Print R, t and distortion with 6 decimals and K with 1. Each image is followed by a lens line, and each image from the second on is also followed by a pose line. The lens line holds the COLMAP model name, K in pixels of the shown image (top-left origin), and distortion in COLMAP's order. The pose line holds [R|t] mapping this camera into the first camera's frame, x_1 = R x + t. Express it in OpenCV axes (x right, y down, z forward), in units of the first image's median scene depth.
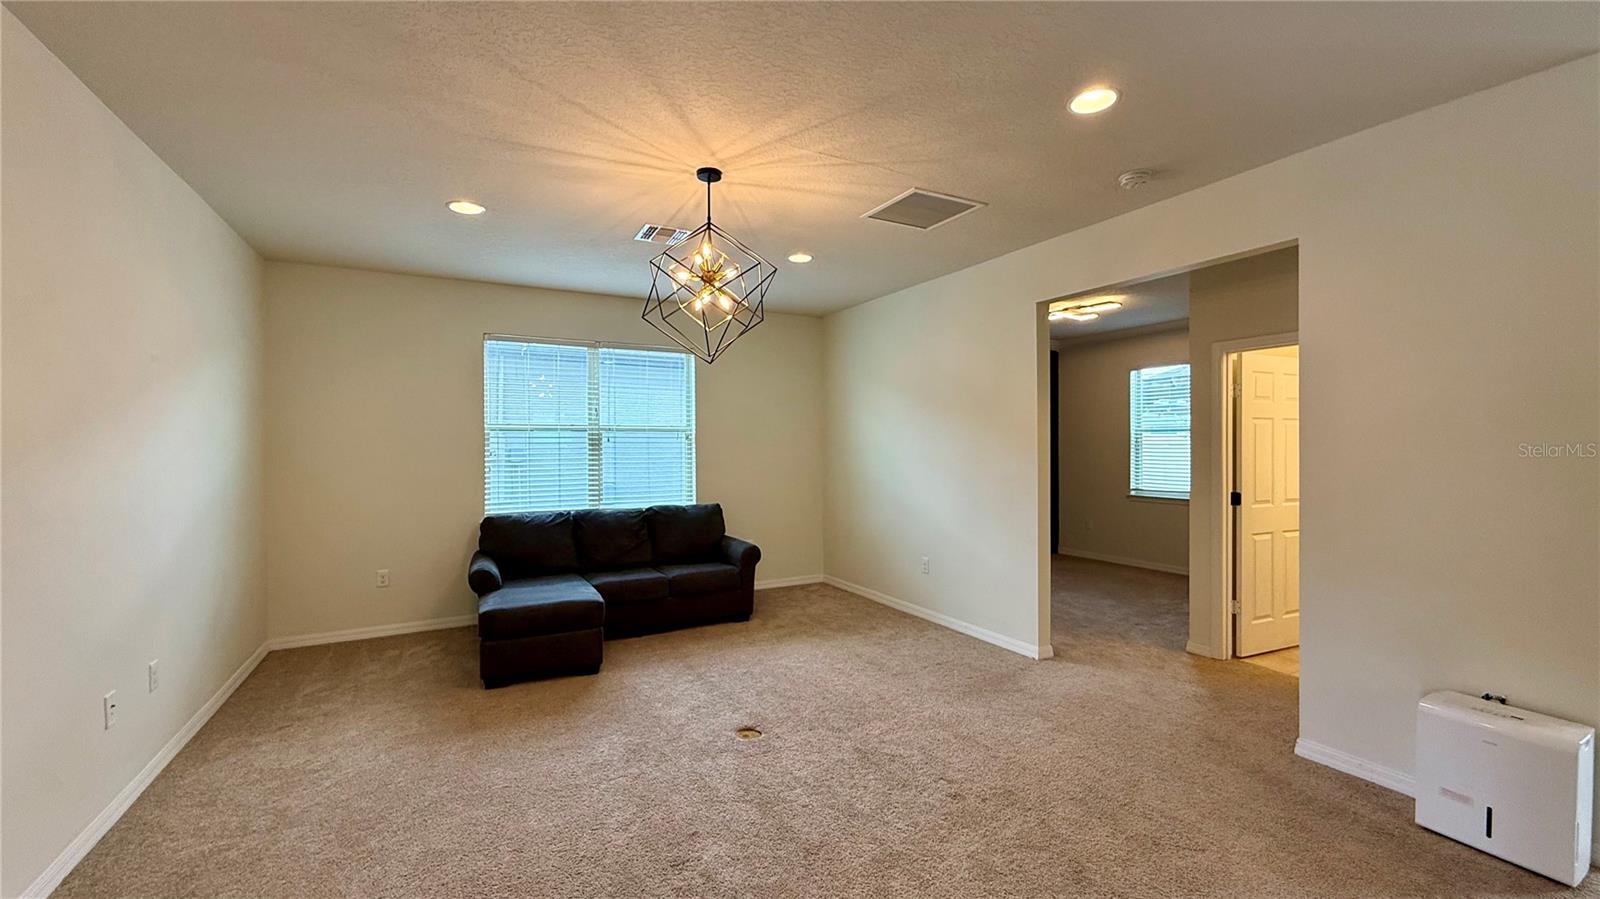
lens RADIAL K [[638.8, 0, 795.4], [0, 638.8, 448.2], [0, 0, 1]] dist [0.001457, 0.000185]
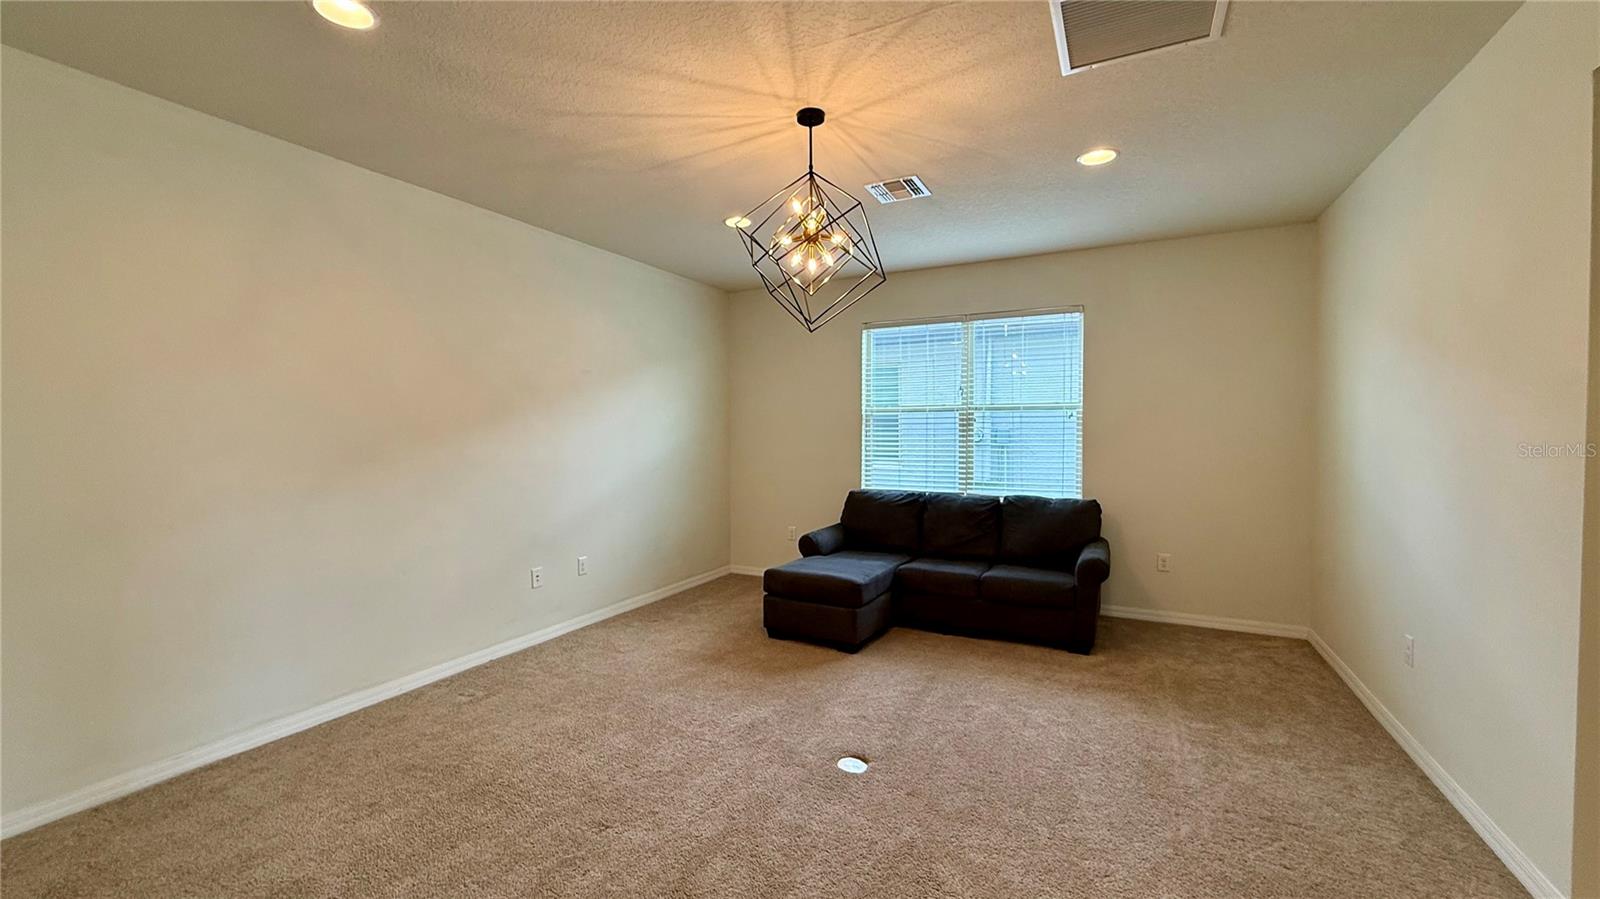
lens RADIAL K [[638.3, 0, 795.5], [0, 638.3, 447.8], [0, 0, 1]] dist [0.001046, -0.000524]
pose [[0.566937, 0.025637, -0.823362, 0.415608], [-0.003138, 0.999576, 0.028962, 0.001991], [0.823755, -0.013836, 0.566777, 0.335653]]
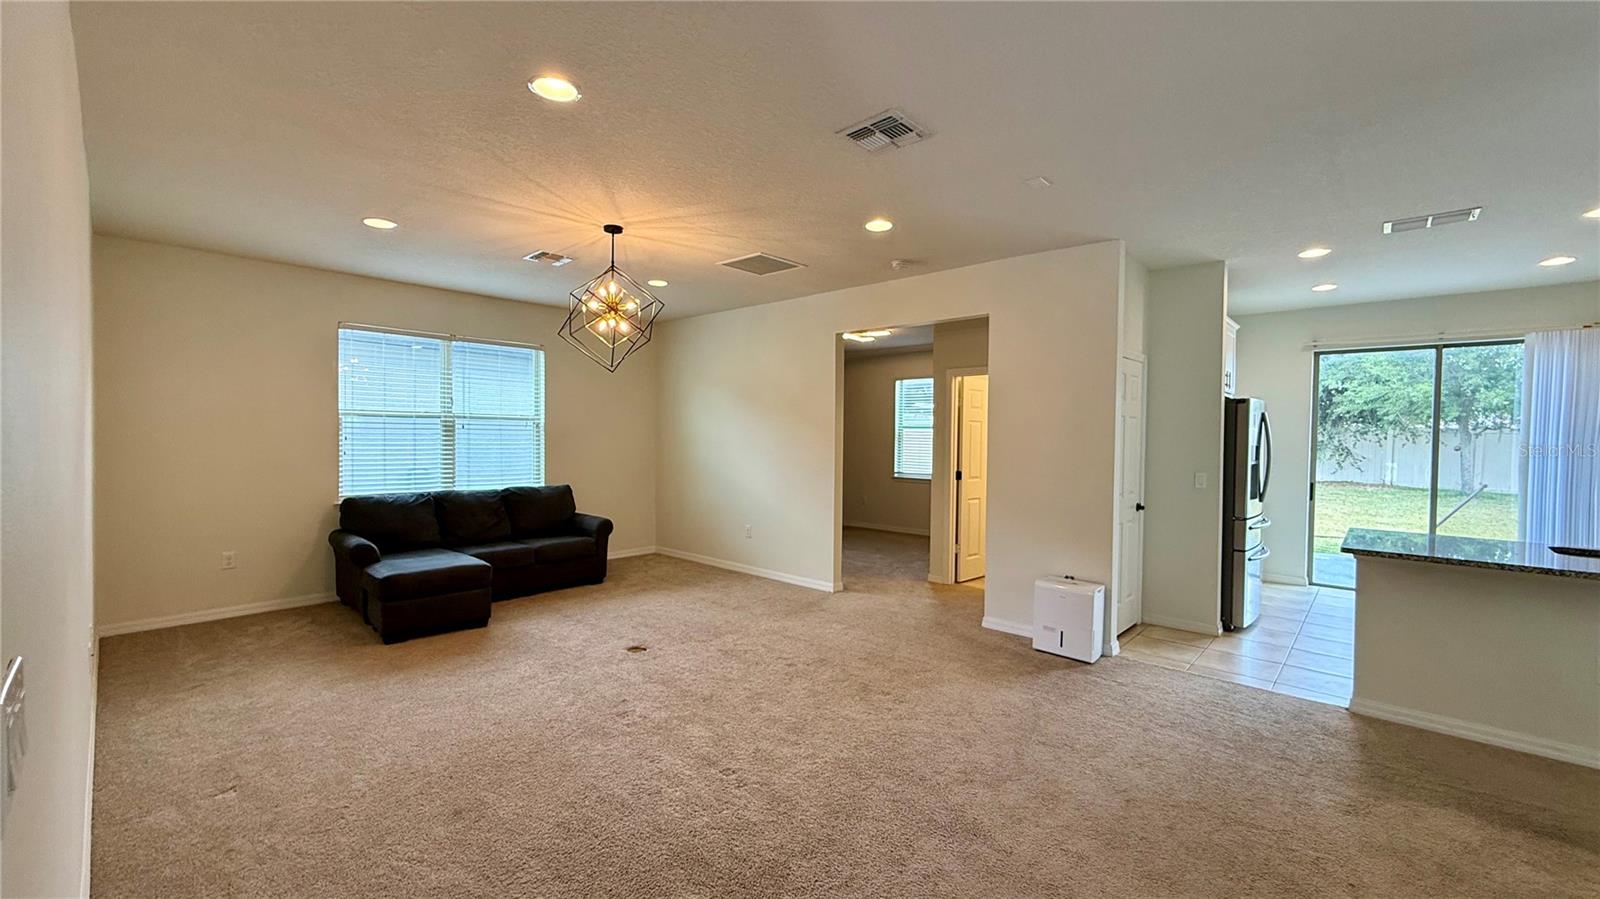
lens RADIAL K [[637.4, 0, 796.8], [0, 637.4, 447.7], [0, 0, 1]] dist [-0.000624, 0.000490]
pose [[0.945641, 0.008571, 0.325100, -0.140868], [-0.013570, 0.999822, 0.013112, 0.000973], [-0.324929, -0.016811, 0.945589, -0.264005]]
